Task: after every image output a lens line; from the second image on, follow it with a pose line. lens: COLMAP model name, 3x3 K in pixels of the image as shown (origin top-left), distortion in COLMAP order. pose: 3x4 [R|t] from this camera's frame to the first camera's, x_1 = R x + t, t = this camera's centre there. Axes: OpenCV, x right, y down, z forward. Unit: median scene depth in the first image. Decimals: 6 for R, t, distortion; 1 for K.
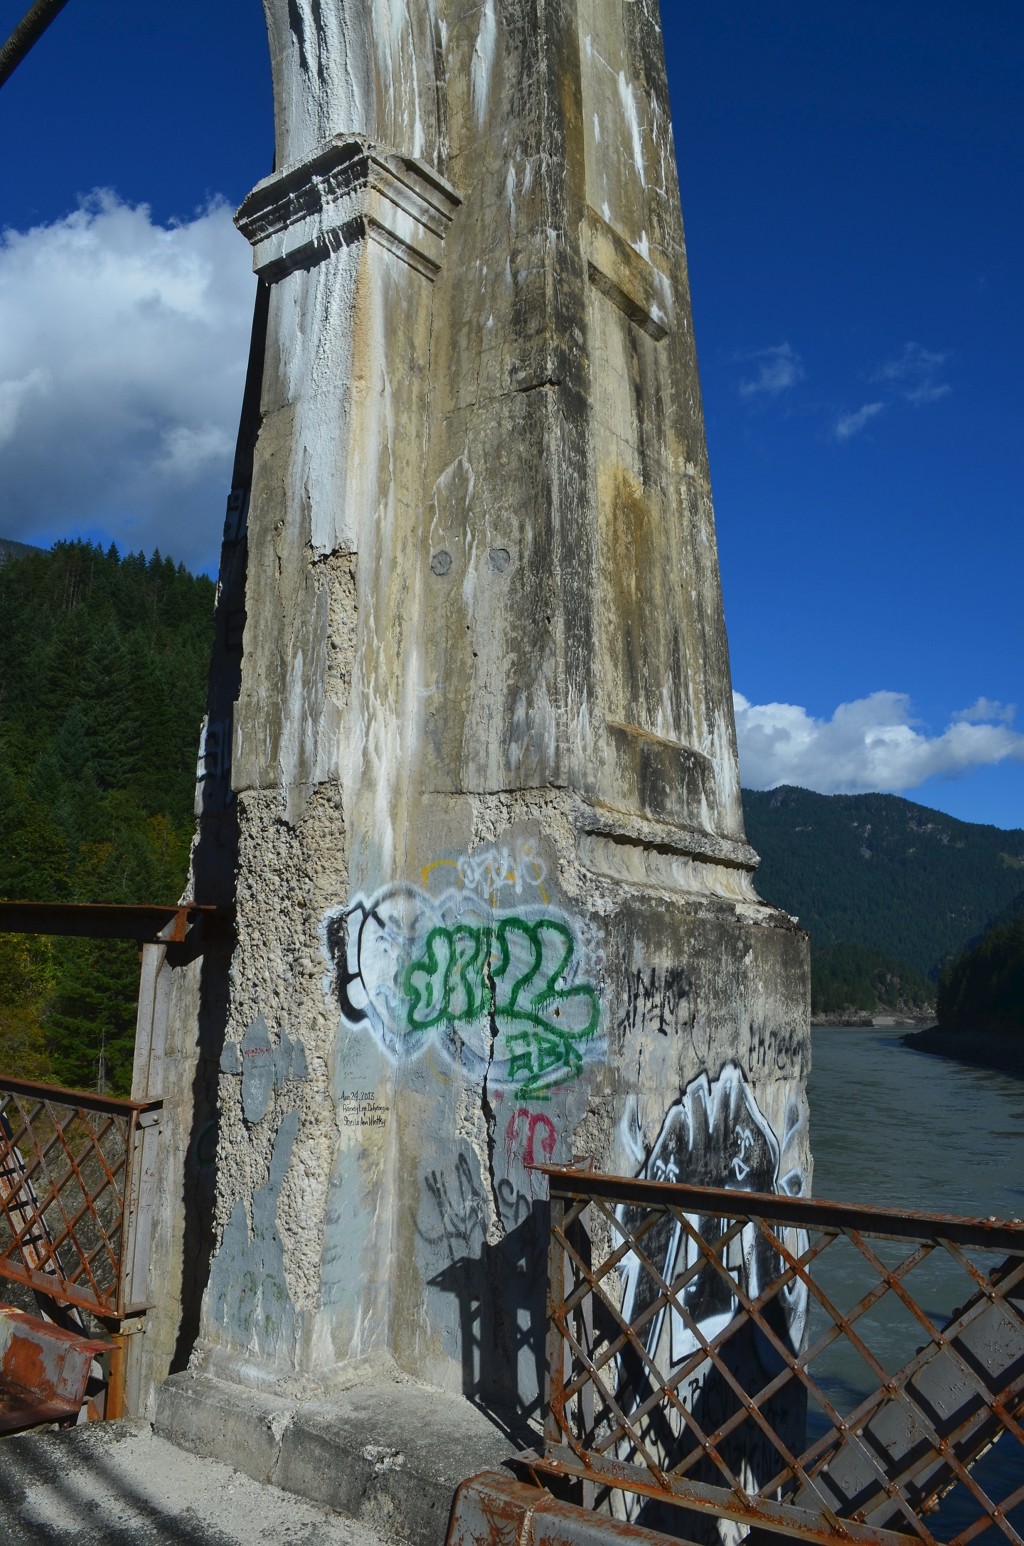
lens RADIAL K [[1210.2, 0, 507.9], [0, 1210.2, 804.3], [0, 0, 1]] dist [-0.084530, 0.004394]
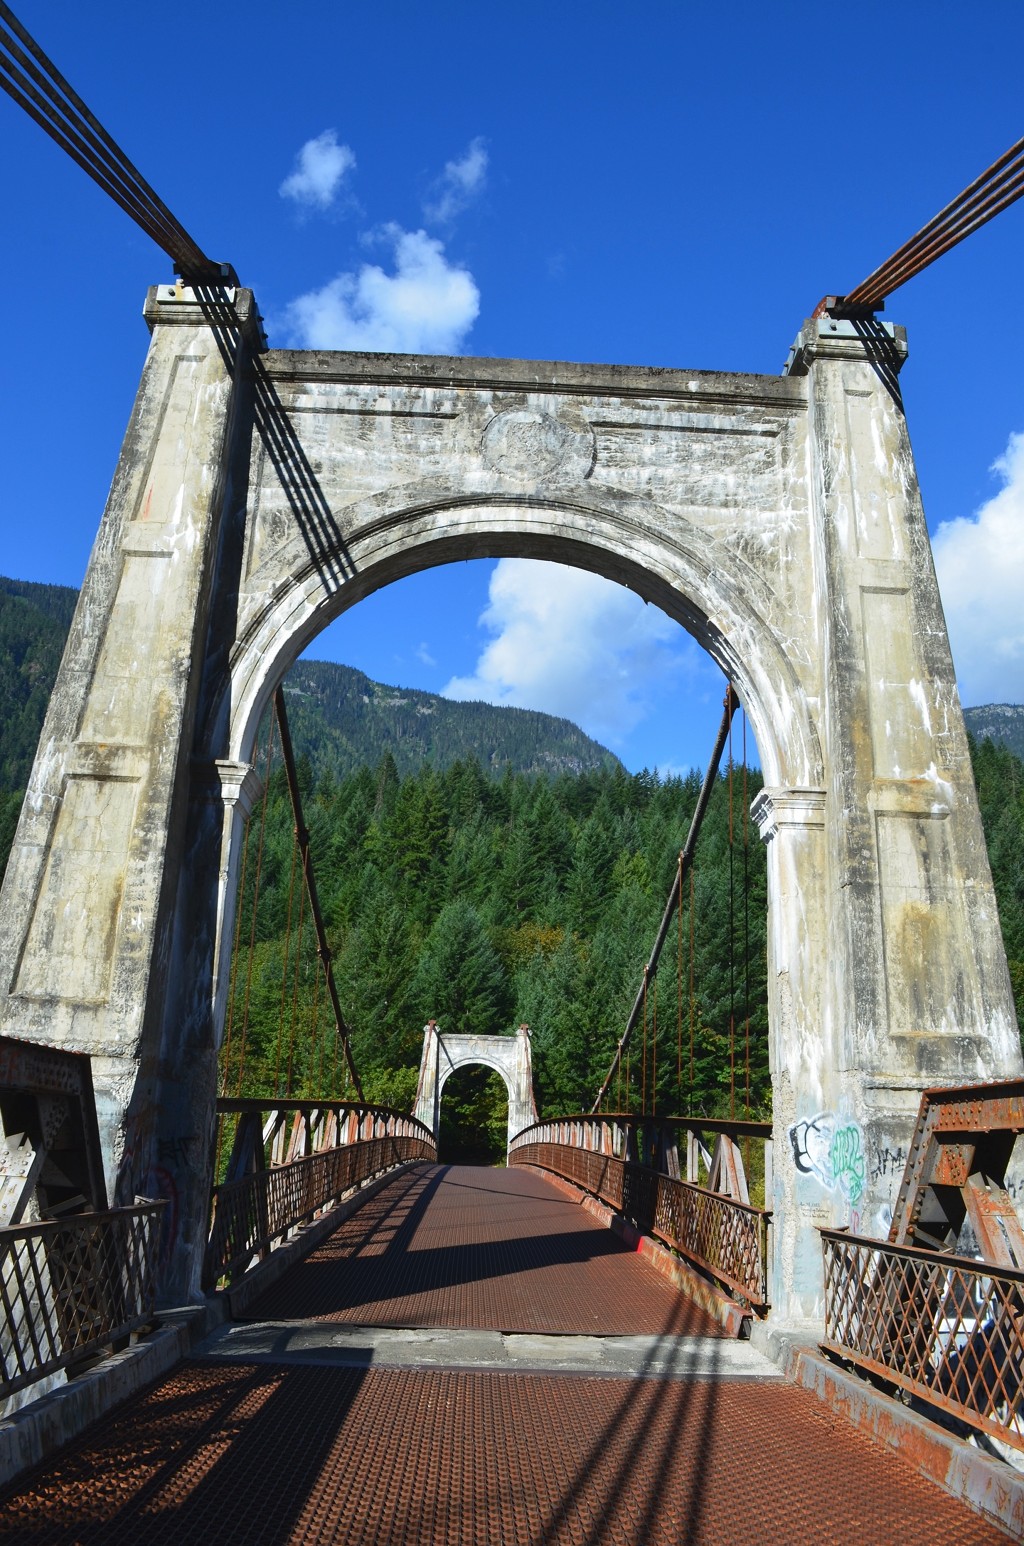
lens RADIAL K [[1210.2, 0, 507.9], [0, 1210.2, 804.3], [0, 0, 1]] dist [-0.084530, 0.004394]
pose [[0.621547, -0.218498, -0.752288, 1.328400], [0.099622, 0.974564, -0.200748, -0.104495], [0.777016, 0.049830, 0.627505, -0.896070]]
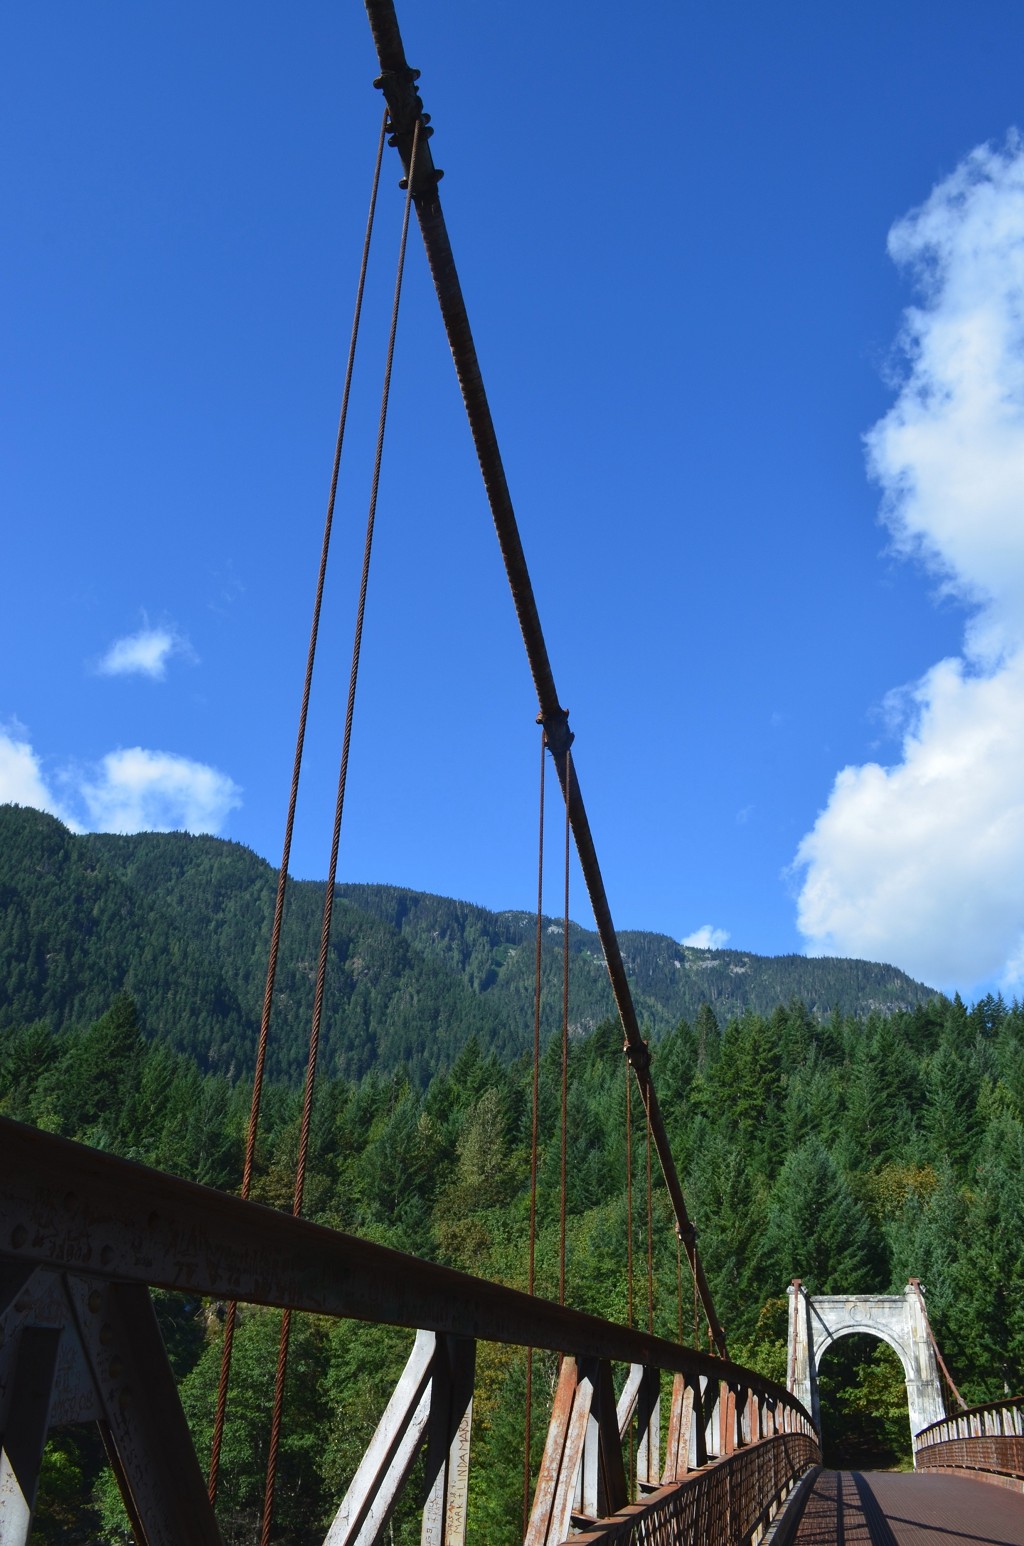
lens RADIAL K [[1210.2, 0, 507.9], [0, 1210.2, 804.3], [0, 0, 1]] dist [-0.084530, 0.004394]
pose [[0.387508, -0.443807, -0.808005, 1.045334], [0.116527, 0.893040, -0.434628, -0.088804], [0.914472, 0.074267, 0.397776, -0.730604]]
